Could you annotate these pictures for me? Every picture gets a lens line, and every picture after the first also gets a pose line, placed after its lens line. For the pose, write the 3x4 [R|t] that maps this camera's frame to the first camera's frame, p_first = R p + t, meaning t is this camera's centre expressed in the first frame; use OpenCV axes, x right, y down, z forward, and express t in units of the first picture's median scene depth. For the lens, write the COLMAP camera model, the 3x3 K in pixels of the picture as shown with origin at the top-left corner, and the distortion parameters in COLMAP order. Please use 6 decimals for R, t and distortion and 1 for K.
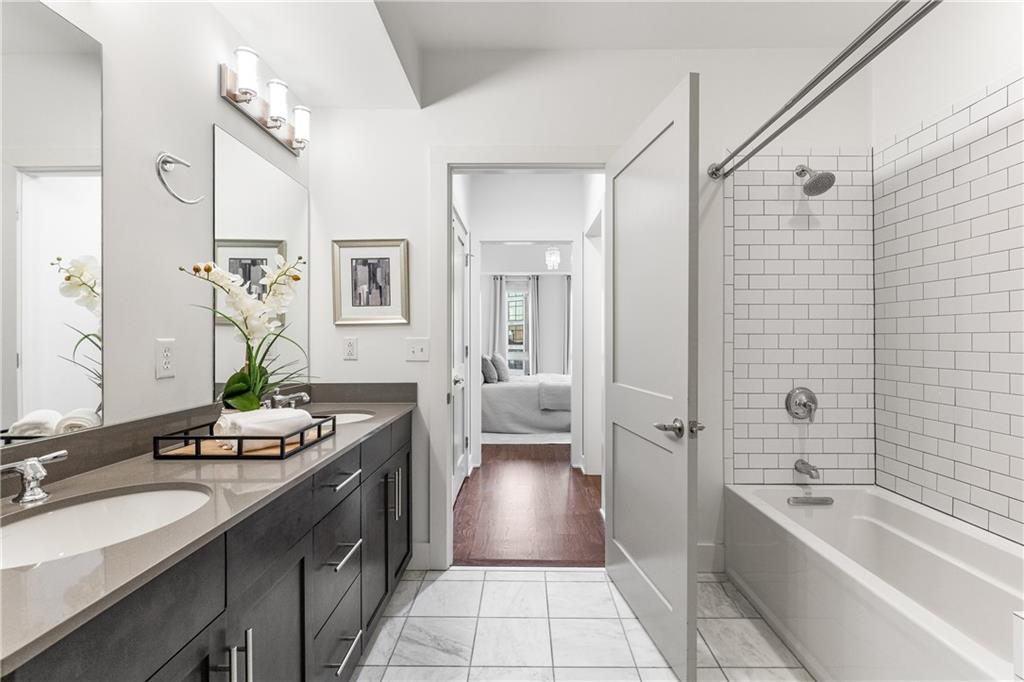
lens RADIAL K [[483.6, 0, 513.6], [0, 483.6, 339.4], [0, 0, 1]] dist [-0.003969, -0.000585]
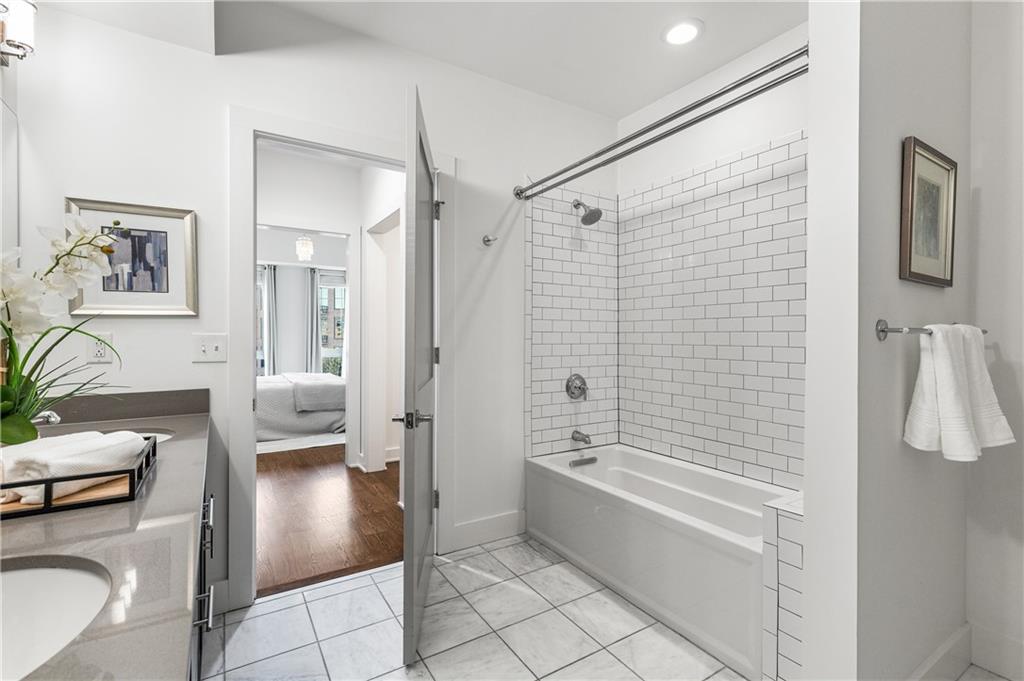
lens RADIAL K [[468.3, 0, 516.8], [0, 468.3, 338.2], [0, 0, 1]] dist [0.003337, -0.000323]
pose [[0.835327, -0.000431, 0.549753, -0.212932], [-0.002009, 0.999991, 0.003837, 0.000303], [-0.549750, -0.004310, 0.835318, 0.052041]]
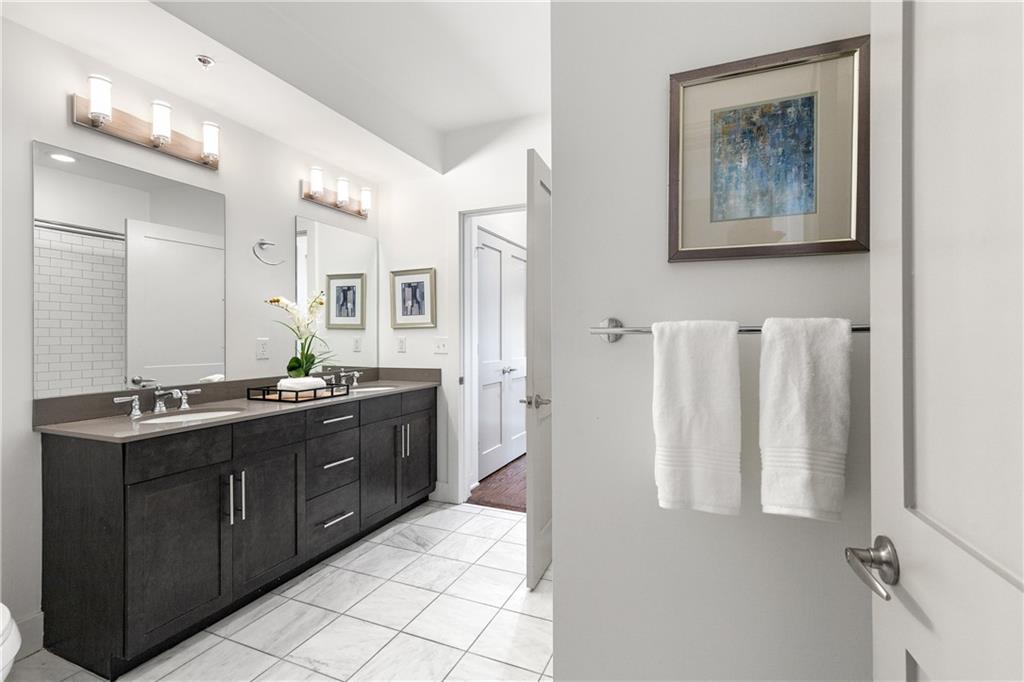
lens RADIAL K [[468.0, 0, 512.9], [0, 468.0, 333.3], [0, 0, 1]] dist [0.001576, -0.000087]
pose [[0.925185, -0.006064, -0.379467, 0.547155], [0.002821, 0.999955, -0.009101, -0.001120], [0.379505, 0.007350, 0.925161, -0.198444]]
